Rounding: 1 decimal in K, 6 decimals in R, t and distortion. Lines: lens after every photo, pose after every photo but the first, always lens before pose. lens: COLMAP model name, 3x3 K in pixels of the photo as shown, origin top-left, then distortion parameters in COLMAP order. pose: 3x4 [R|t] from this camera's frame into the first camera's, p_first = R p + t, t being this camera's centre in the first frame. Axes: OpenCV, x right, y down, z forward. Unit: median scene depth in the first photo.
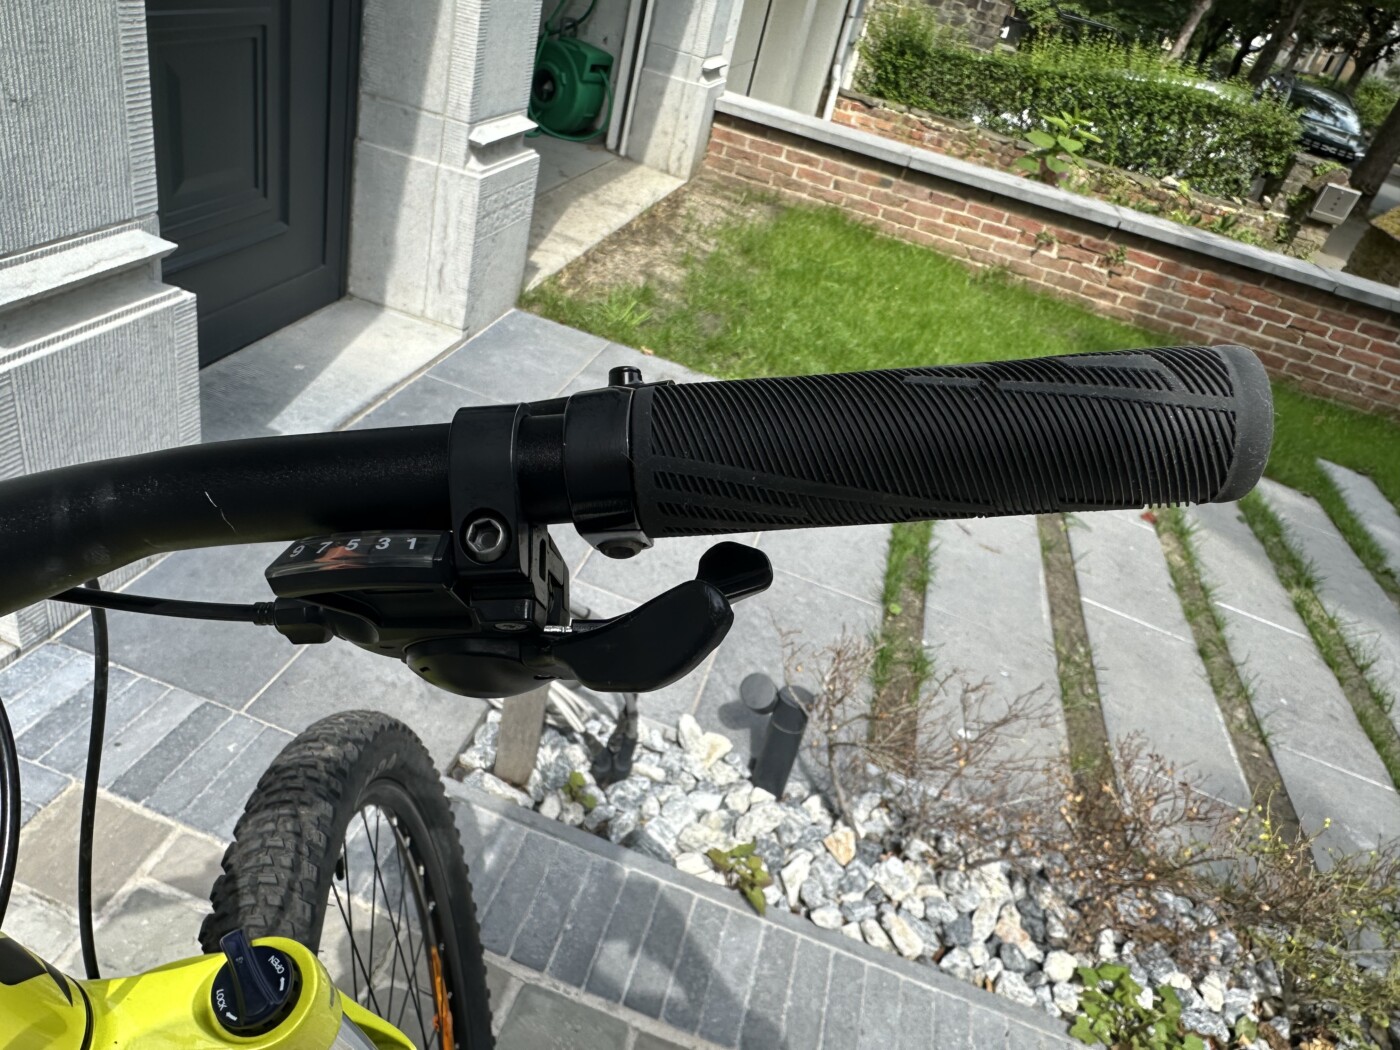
lens RADIAL K [[1001.5, 0, 675.8], [0, 1001.5, 581.4], [0, 0, 1]] dist [0.031027, -0.029611]
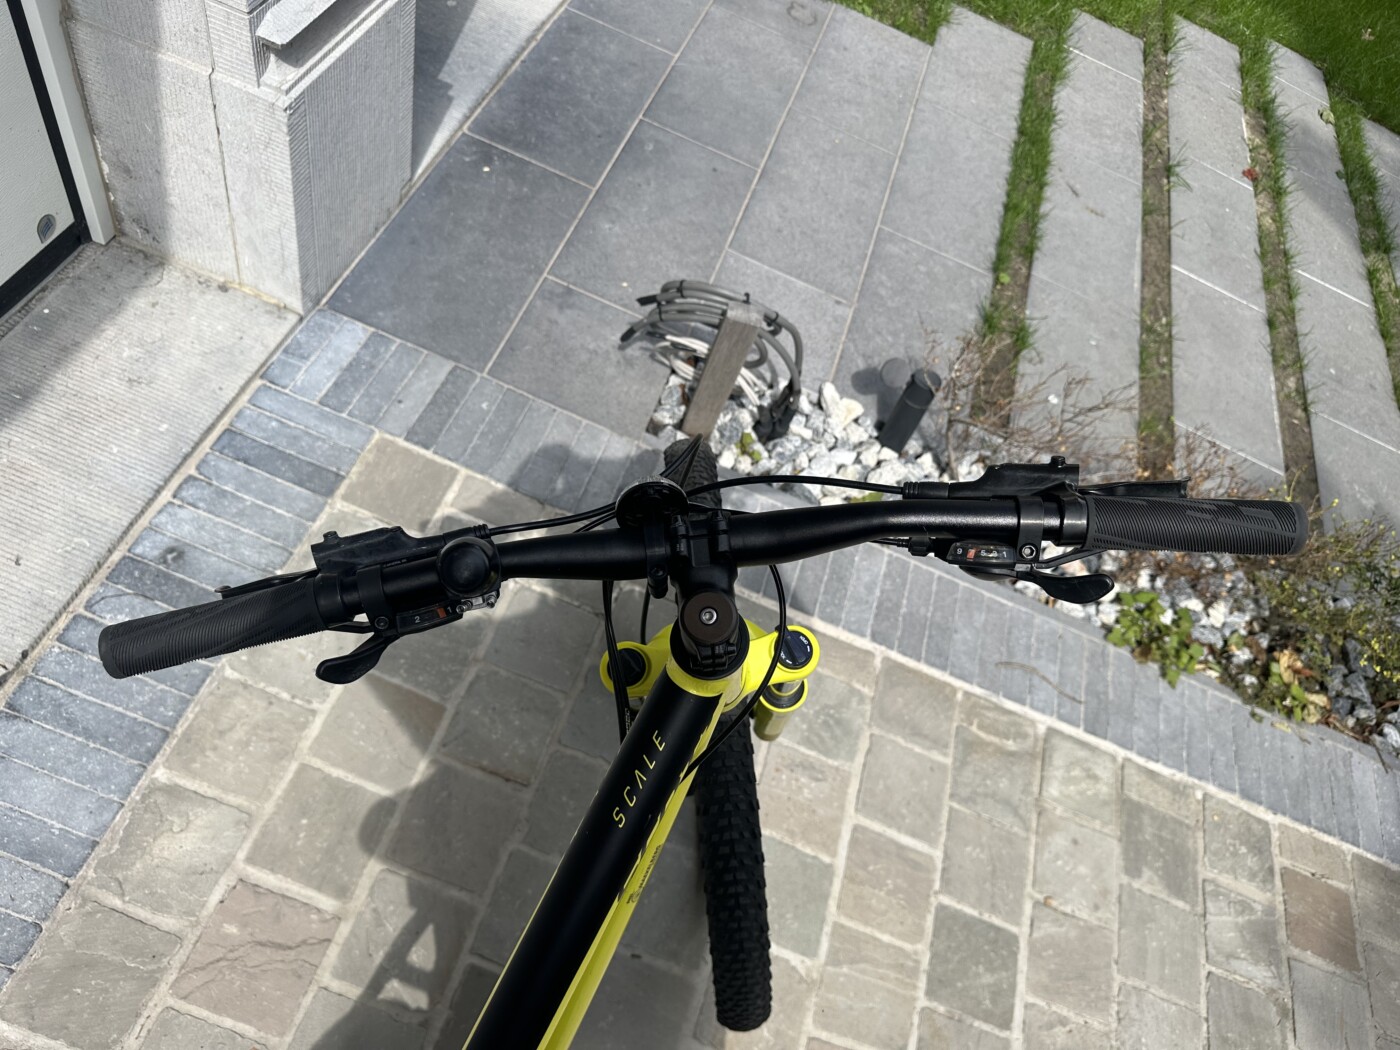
lens RADIAL K [[1001.5, 0, 708.0], [0, 1001.5, 524.2], [0, 0, 1]] dist [0.031027, -0.029611]
pose [[0.998996, 0.044709, -0.002942, -0.137855], [-0.040903, 0.936808, 0.347446, -0.134956], [0.018290, -0.346976, 0.937695, -0.214171]]
